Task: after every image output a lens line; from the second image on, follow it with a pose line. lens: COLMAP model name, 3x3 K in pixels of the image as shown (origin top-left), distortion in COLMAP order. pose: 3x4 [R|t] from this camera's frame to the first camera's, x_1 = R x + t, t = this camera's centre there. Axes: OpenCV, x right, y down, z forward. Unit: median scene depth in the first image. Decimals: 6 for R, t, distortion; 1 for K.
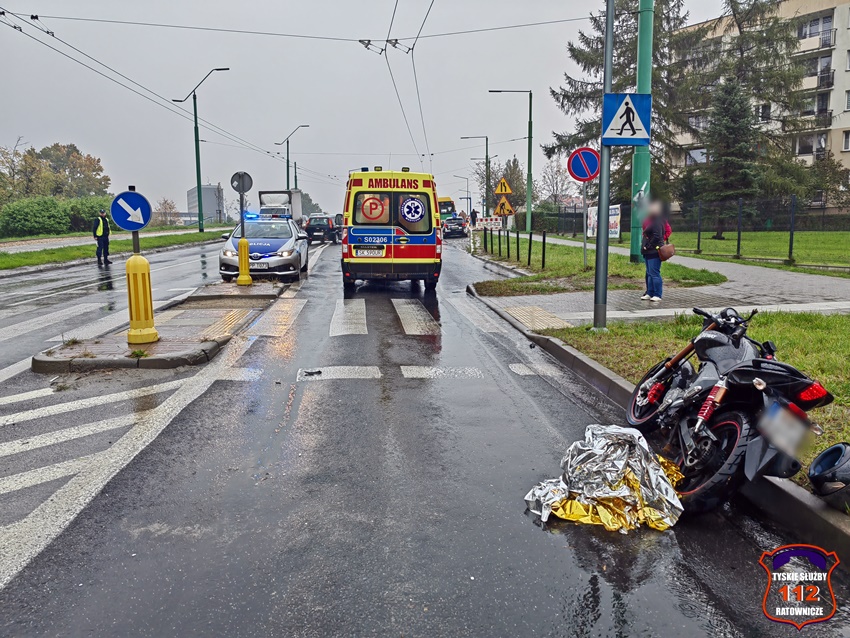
lens RADIAL K [[664.7, 0, 448.5], [0, 664.7, 308.7], [0, 0, 1]] dist [0.016251, -0.000074]
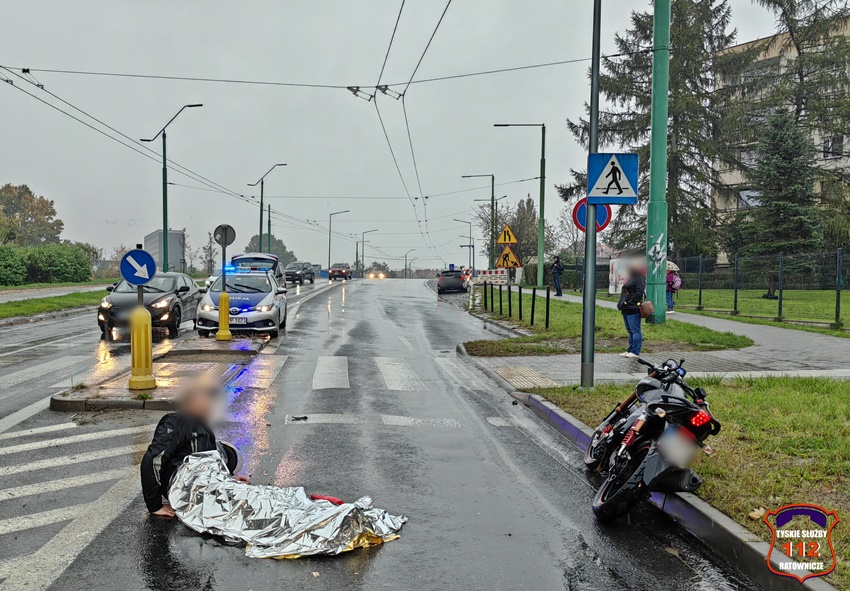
lens RADIAL K [[824.7, 0, 424.1], [0, 824.7, 296.6], [0, 0, 1]] dist [-0.008615, 0.000000]
pose [[0.999491, 0.011062, -0.029909, 0.011341], [-0.014034, 0.994781, -0.101062, 0.010758], [0.028635, 0.101430, 0.994430, -0.110908]]
